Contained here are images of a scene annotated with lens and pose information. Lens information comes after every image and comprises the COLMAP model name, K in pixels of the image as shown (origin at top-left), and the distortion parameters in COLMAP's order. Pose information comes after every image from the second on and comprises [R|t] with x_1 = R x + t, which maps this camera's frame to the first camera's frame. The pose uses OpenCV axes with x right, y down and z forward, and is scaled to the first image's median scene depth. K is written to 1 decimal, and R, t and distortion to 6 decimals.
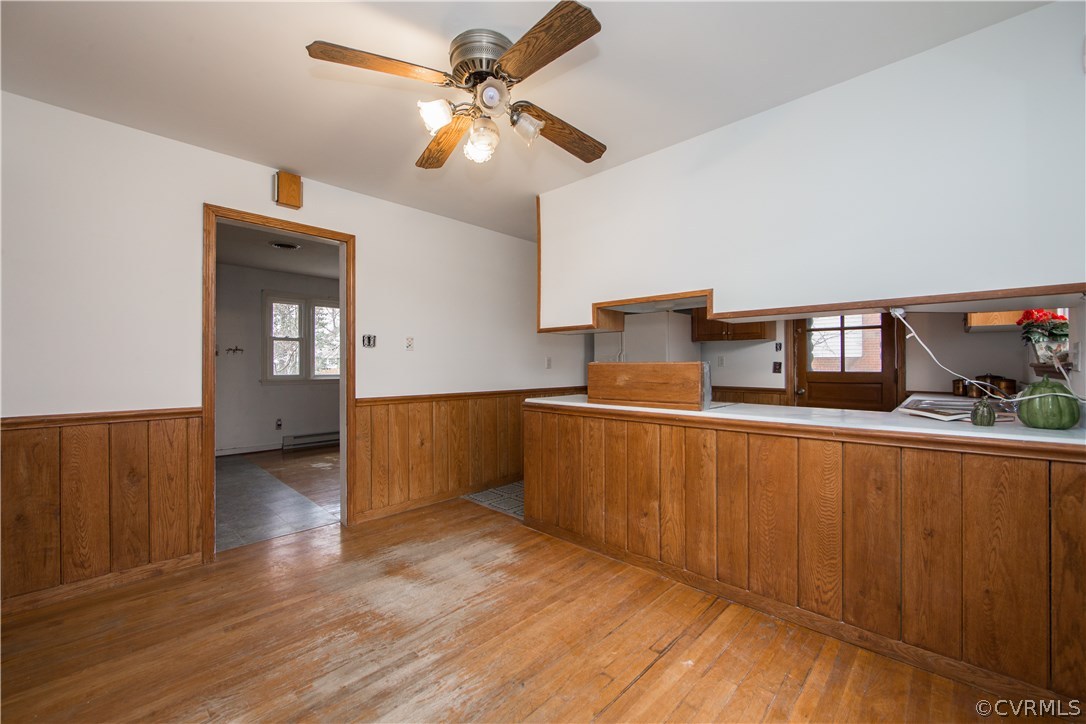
lens RADIAL K [[429.9, 0, 542.9], [0, 429.9, 363.9], [0, 0, 1]] dist [-0.011696, 0.002119]
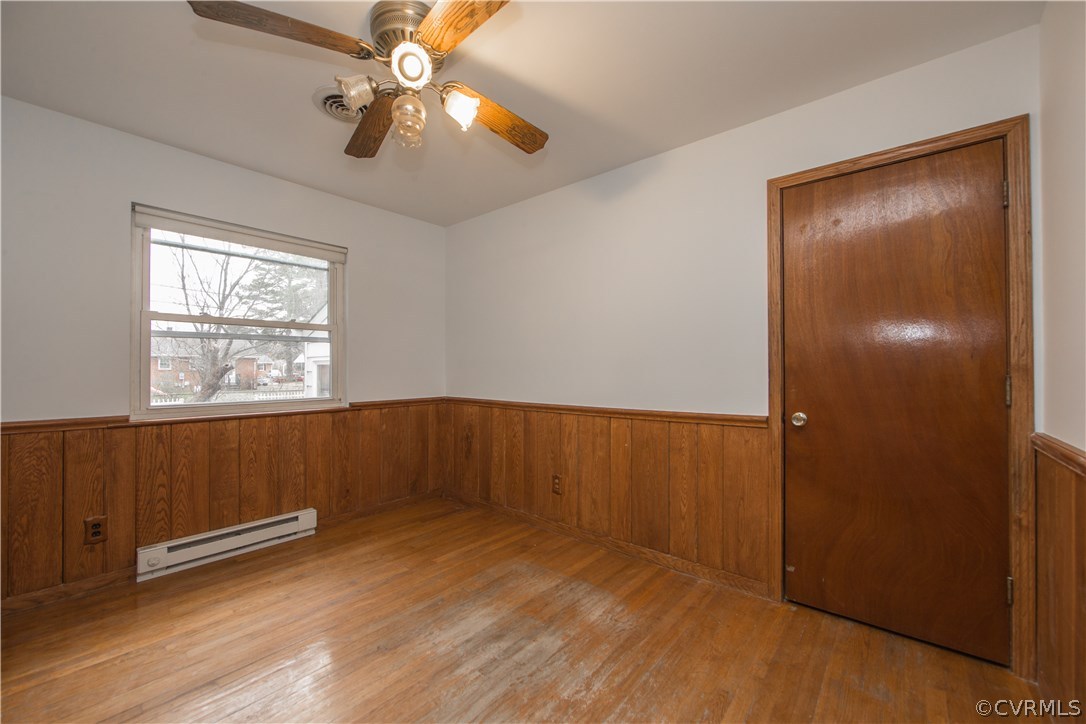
lens RADIAL K [[429.9, 0, 540.5], [0, 429.9, 365.7], [0, 0, 1]] dist [-0.011696, 0.002119]
pose [[-0.998408, -0.002053, -0.056373, -0.374946], [-0.001278, 0.999904, -0.013795, 0.012966], [0.056396, -0.013701, -0.998314, 1.974284]]
